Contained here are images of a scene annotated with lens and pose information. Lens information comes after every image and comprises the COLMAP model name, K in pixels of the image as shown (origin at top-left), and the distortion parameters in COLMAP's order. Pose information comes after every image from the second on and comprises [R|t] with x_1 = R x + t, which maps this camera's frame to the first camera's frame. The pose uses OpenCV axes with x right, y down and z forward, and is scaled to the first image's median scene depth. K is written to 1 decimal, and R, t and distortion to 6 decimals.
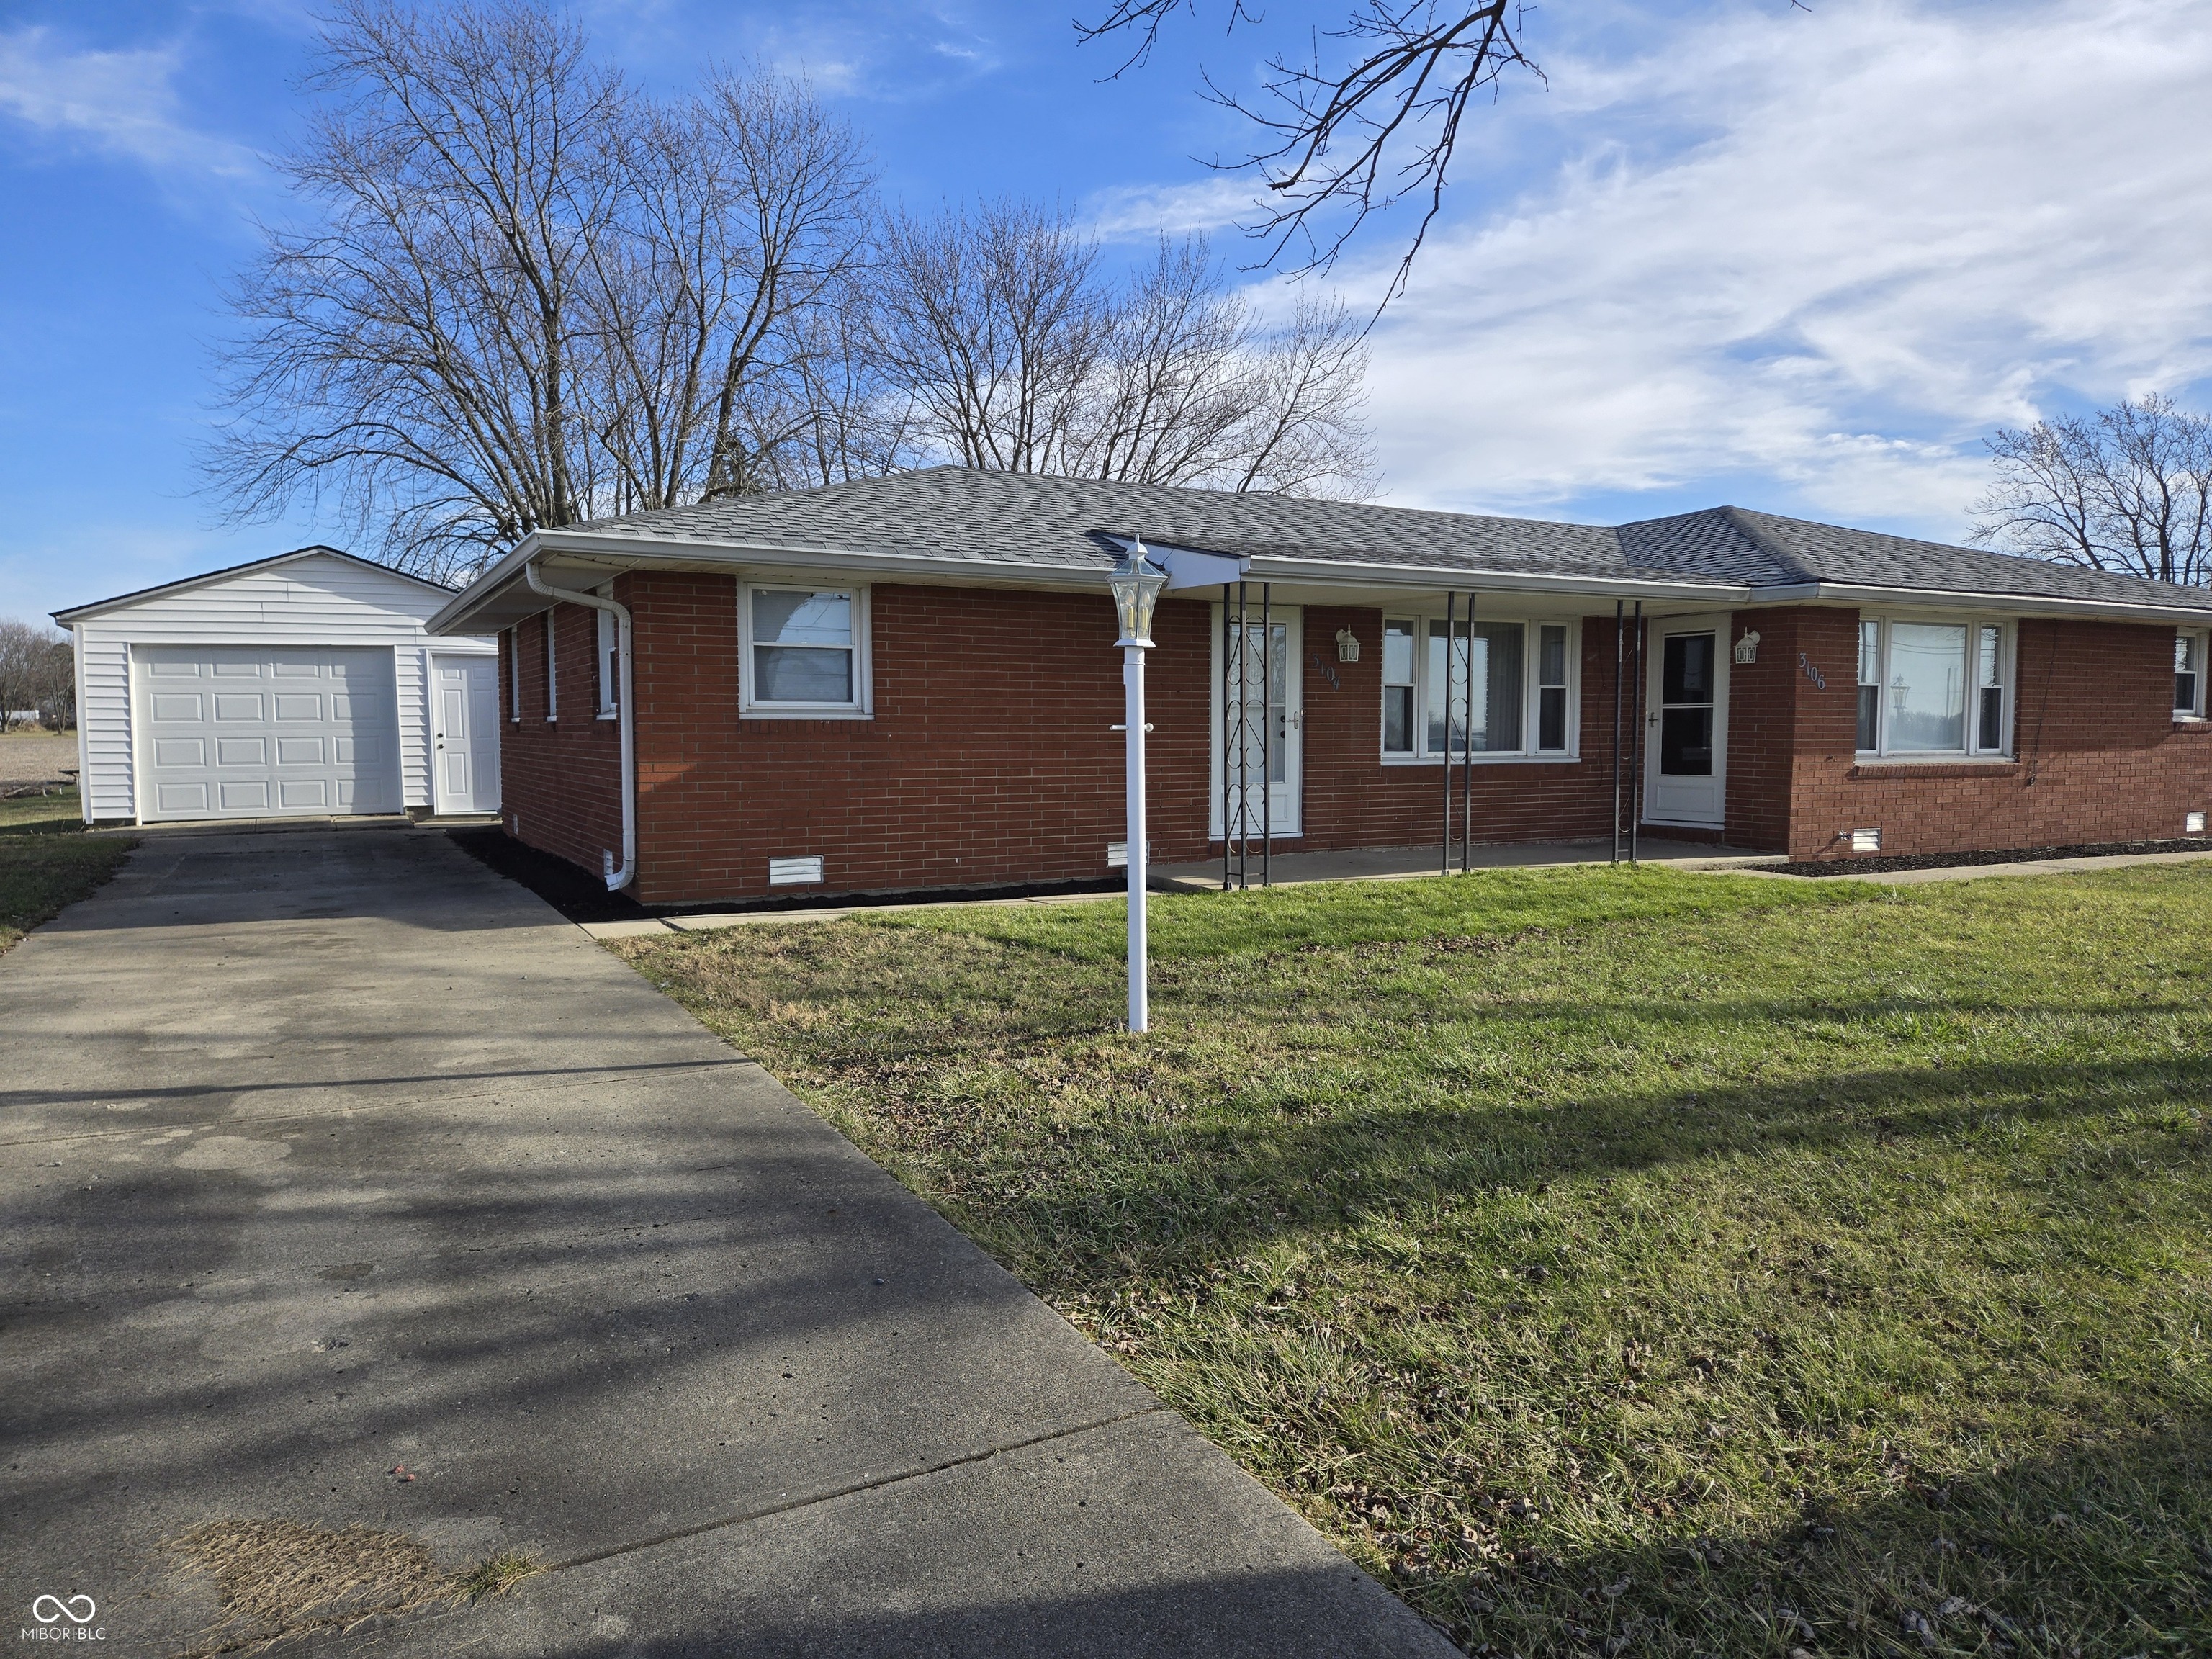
lens RADIAL K [[1496.6, 0, 1138.1], [0, 1496.6, 817.4], [0, 0, 1]] dist [0.086632, -0.072377]
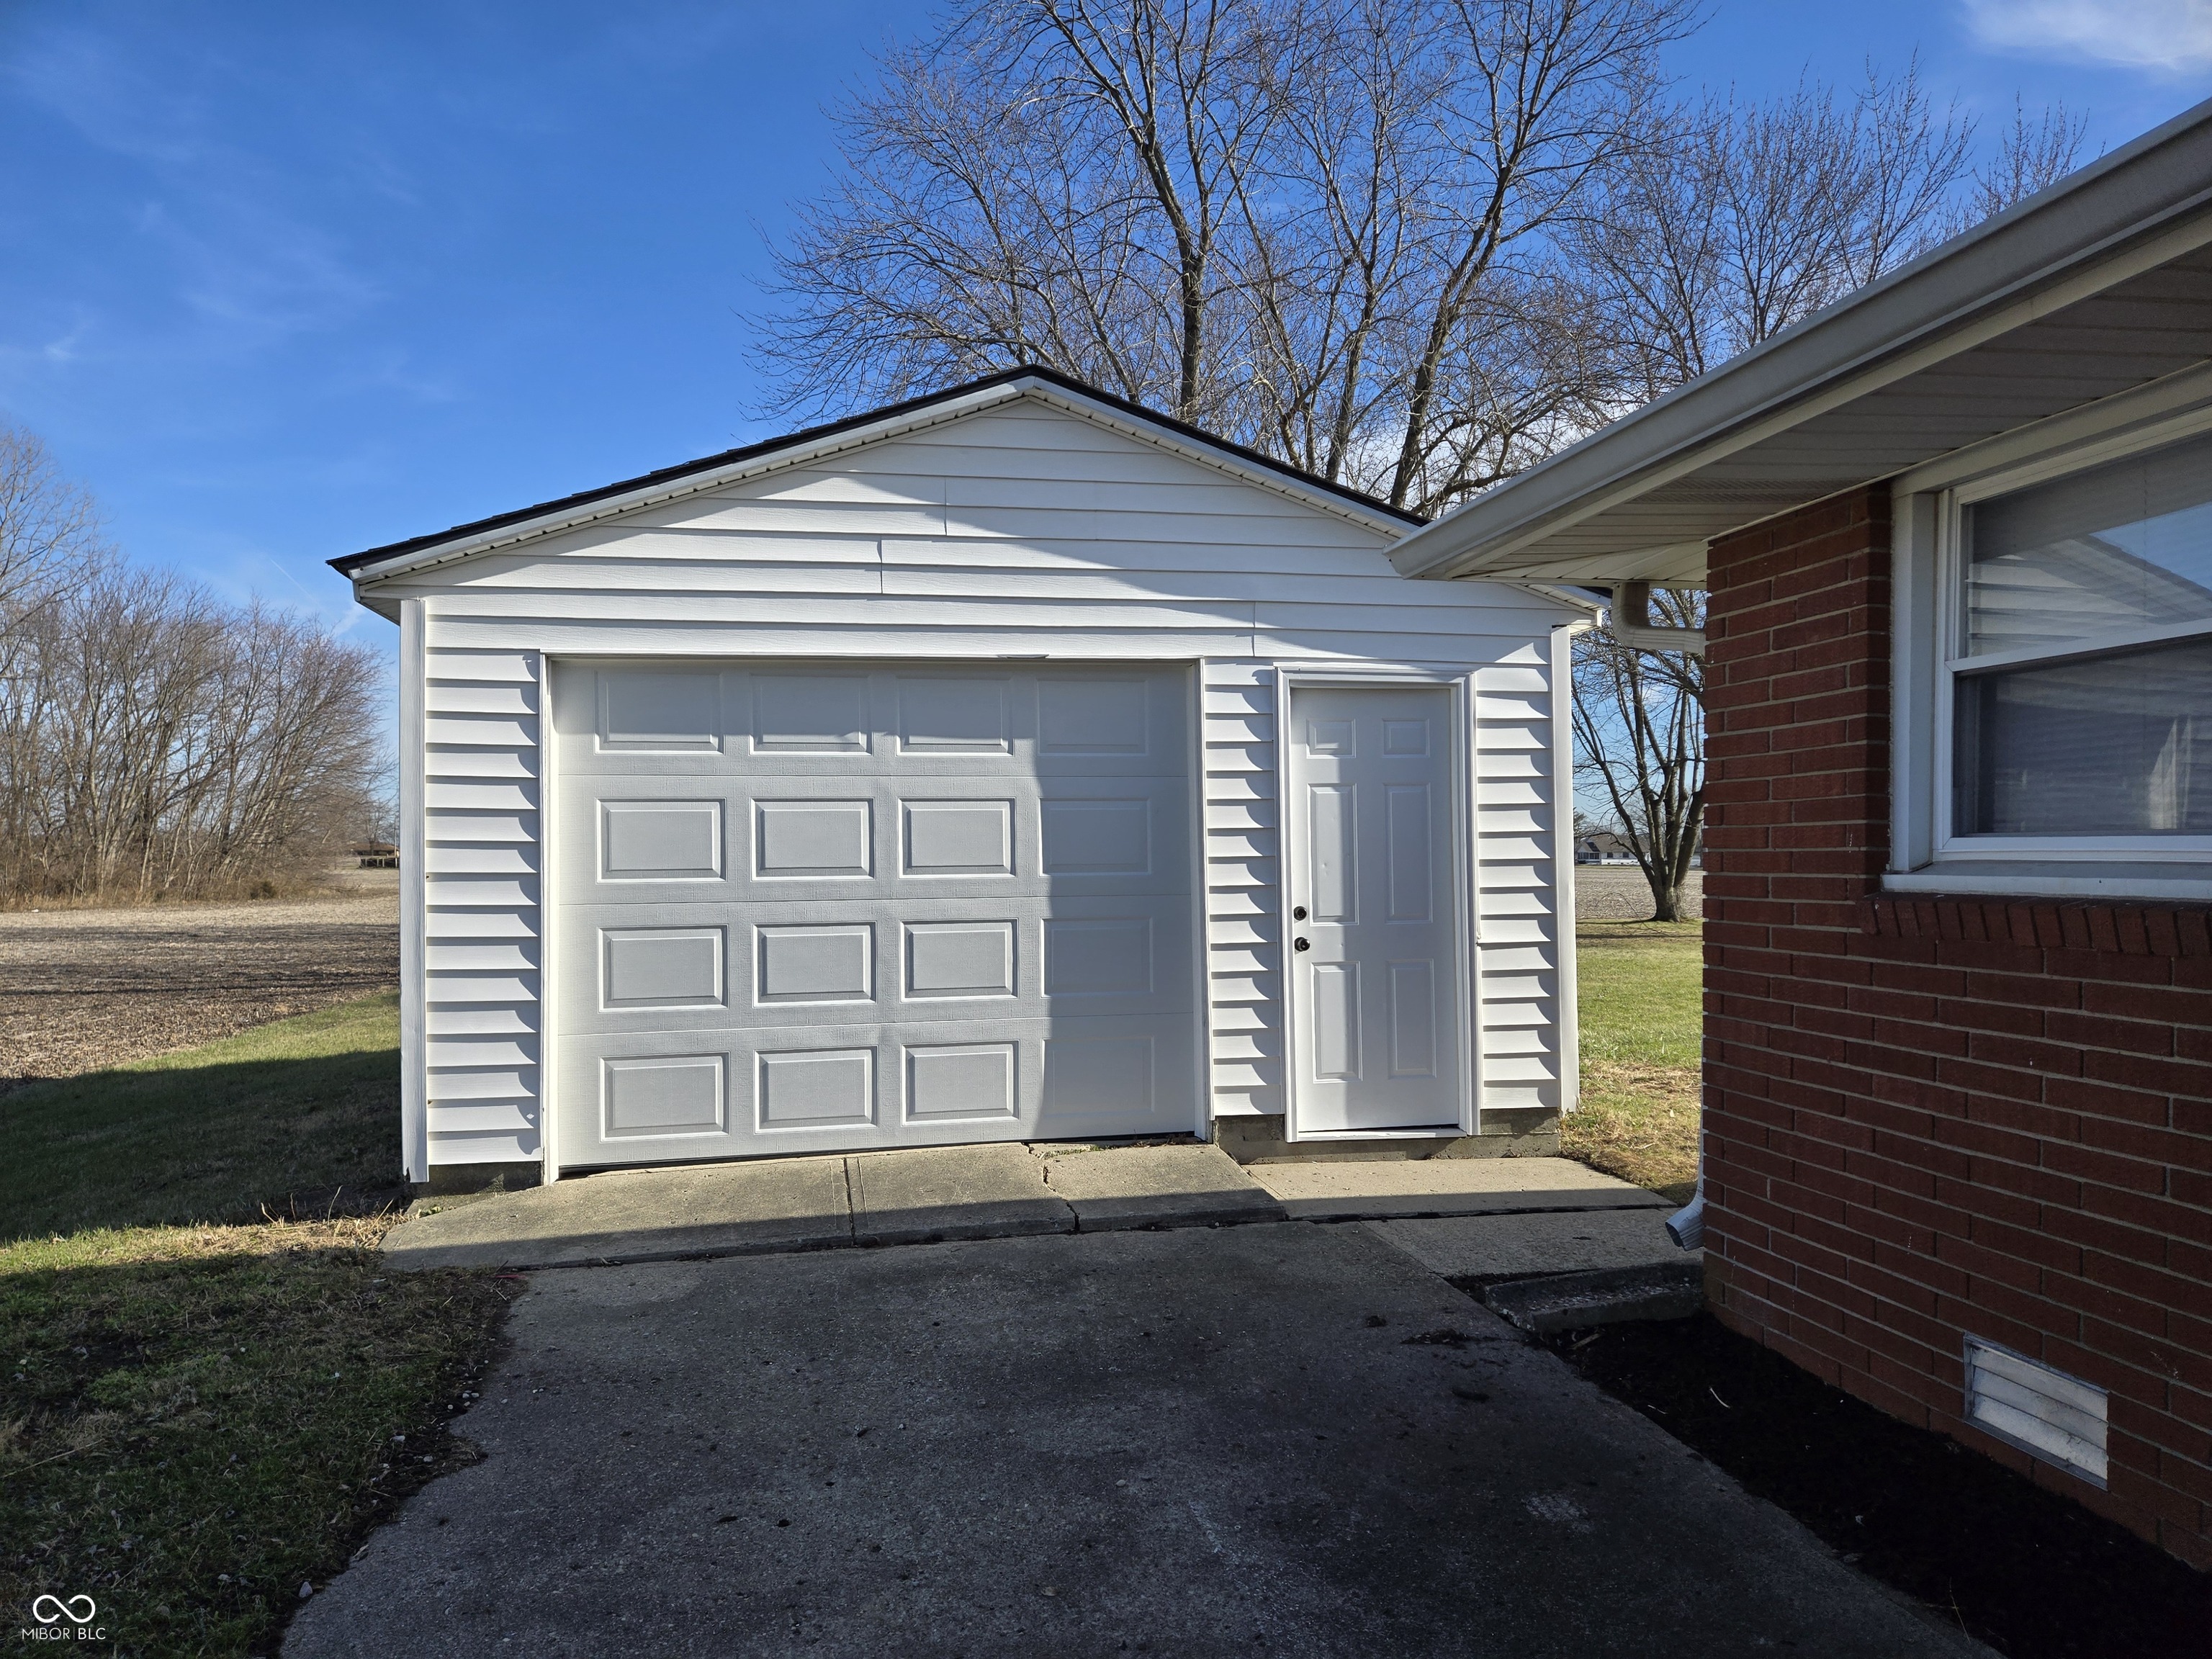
lens RADIAL K [[1496.6, 0, 1113.4], [0, 1496.6, 830.8], [0, 0, 1]] dist [0.086632, -0.072377]
pose [[0.955781, -0.005824, -0.294020, -0.459163], [-0.017109, 0.997009, -0.075366, -0.053299], [0.293580, 0.077063, 0.952823, 0.754125]]
